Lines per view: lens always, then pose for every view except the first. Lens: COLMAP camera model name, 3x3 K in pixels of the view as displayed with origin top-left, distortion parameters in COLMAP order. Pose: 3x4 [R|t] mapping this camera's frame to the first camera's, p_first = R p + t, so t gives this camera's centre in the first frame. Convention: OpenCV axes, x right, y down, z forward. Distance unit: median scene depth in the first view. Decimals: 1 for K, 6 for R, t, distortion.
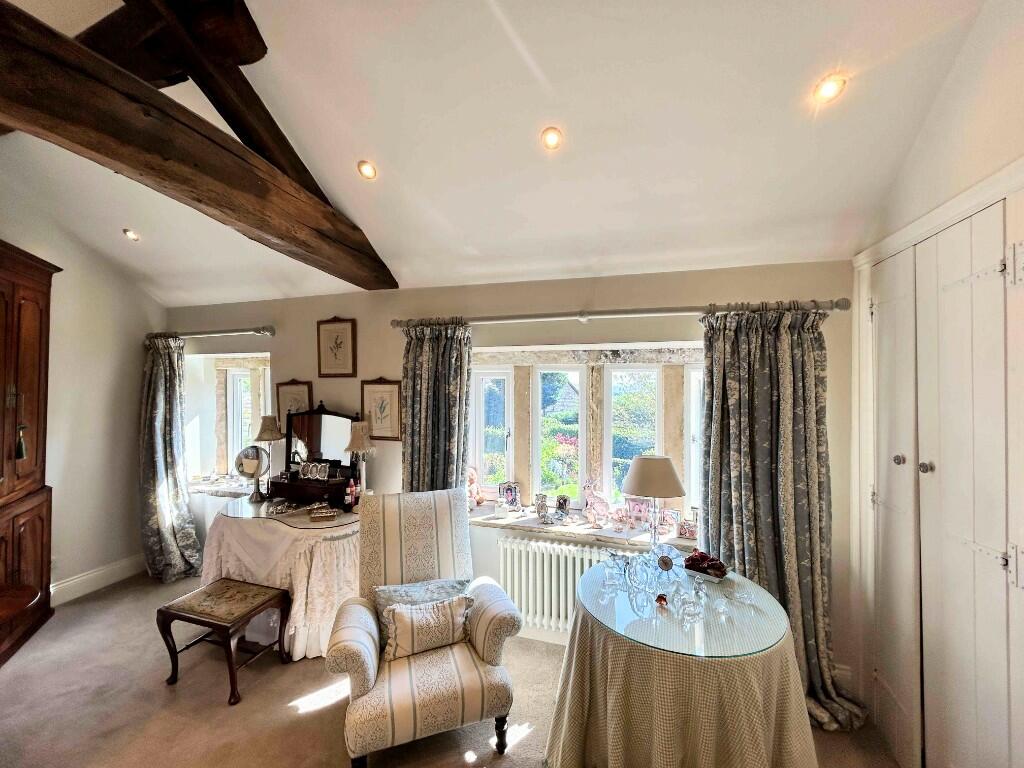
lens RADIAL K [[409.5, 0, 513.6], [0, 409.5, 389.1], [0, 0, 1]] dist [-0.000597, -0.000176]
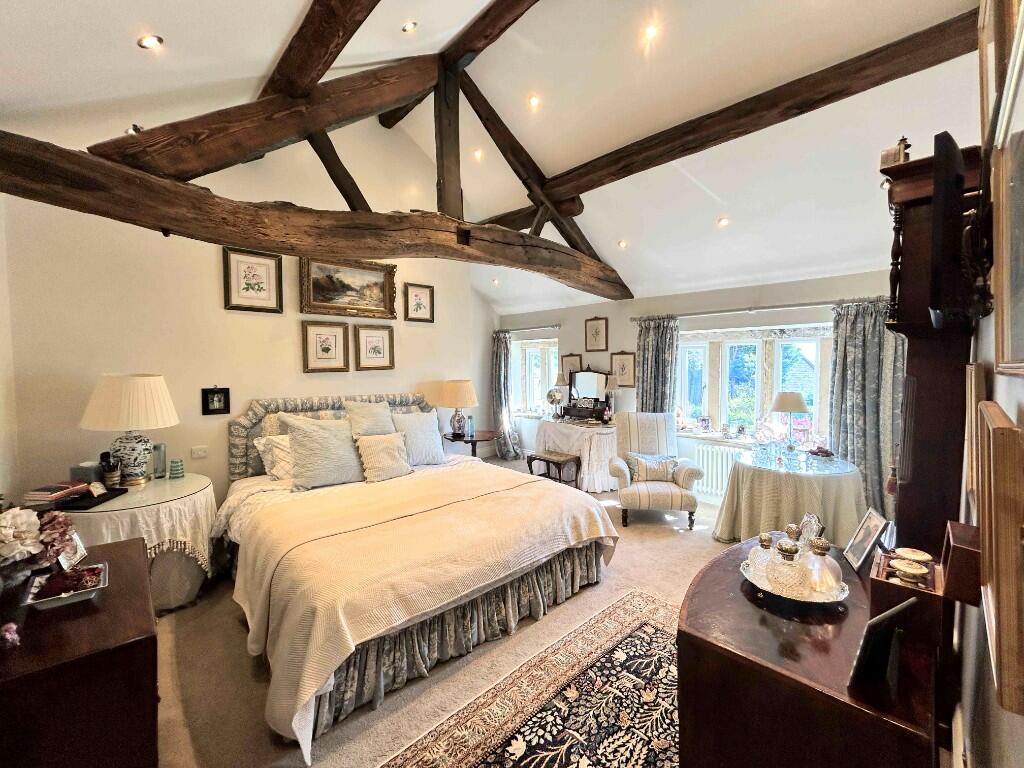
lens RADIAL K [[409.5, 0, 510.8], [0, 409.5, 382.1], [0, 0, 1]] dist [-0.000597, -0.000176]
pose [[0.878088, 0.015081, -0.478261, 0.101174], [0.002250, 0.999362, 0.035643, 0.045798], [0.478493, -0.032374, 0.877494, -0.838736]]
